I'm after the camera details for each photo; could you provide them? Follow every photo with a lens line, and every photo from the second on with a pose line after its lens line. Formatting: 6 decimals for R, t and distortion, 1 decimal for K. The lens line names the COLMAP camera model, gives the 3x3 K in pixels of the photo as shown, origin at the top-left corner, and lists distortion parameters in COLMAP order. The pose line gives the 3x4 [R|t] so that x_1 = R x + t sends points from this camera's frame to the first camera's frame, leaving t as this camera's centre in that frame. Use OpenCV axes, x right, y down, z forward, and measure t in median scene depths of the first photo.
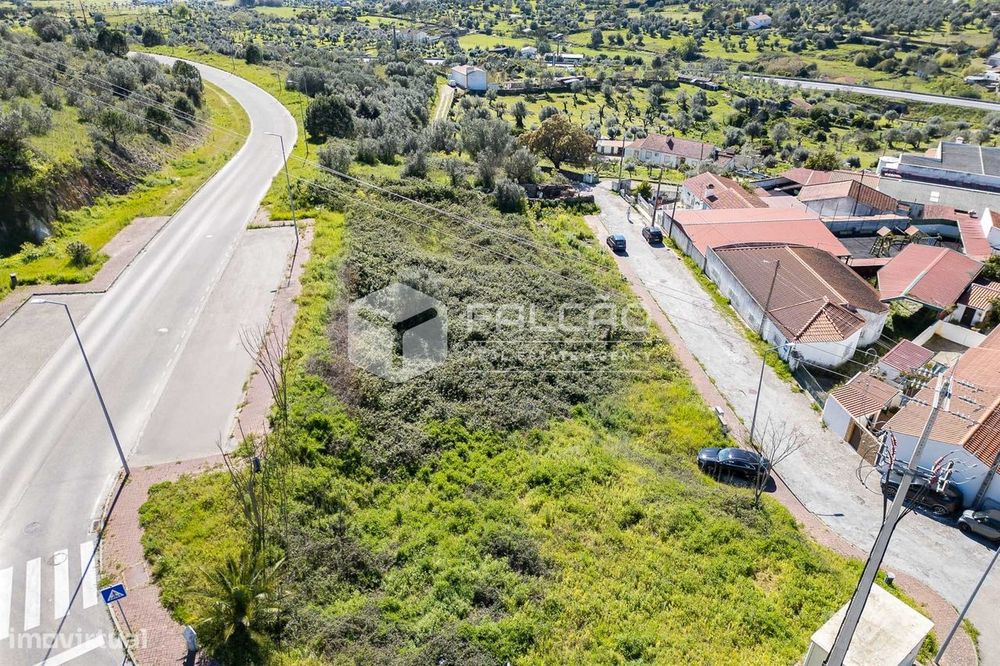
lens RADIAL K [[697.5, 0, 494.7], [0, 697.5, 335.2], [0, 0, 1]] dist [0.070326, -0.062655]
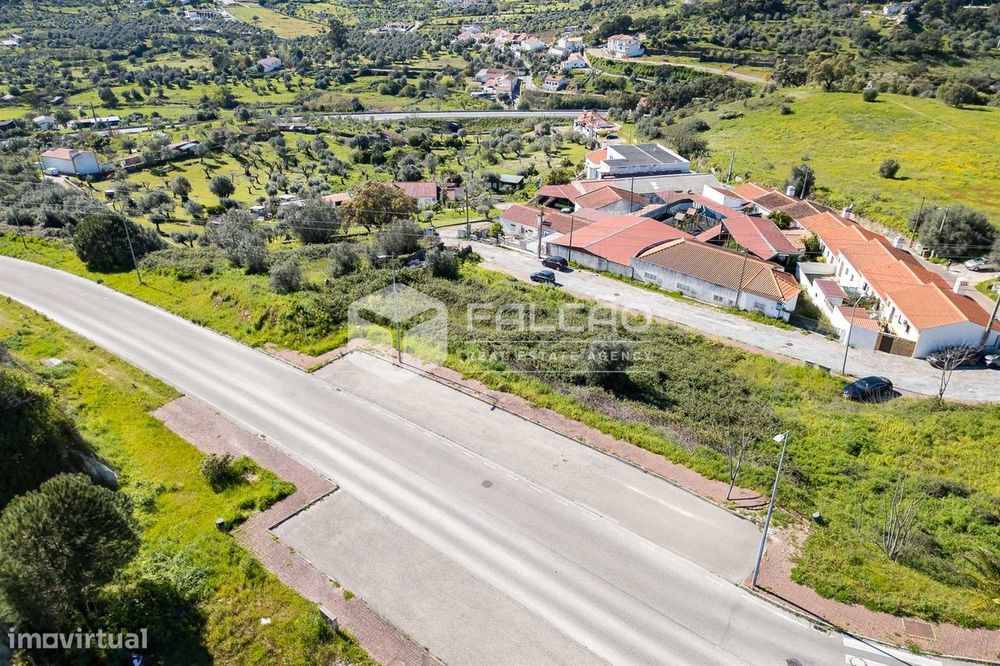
lens RADIAL K [[697.5, 0, 497.9], [0, 697.5, 340.3], [0, 0, 1]] dist [0.070326, -0.062655]
pose [[0.759544, -0.321198, 0.565619, -0.553094], [0.342716, 0.936698, 0.071705, -0.146075], [-0.552846, 0.139384, 0.821543, 0.142300]]
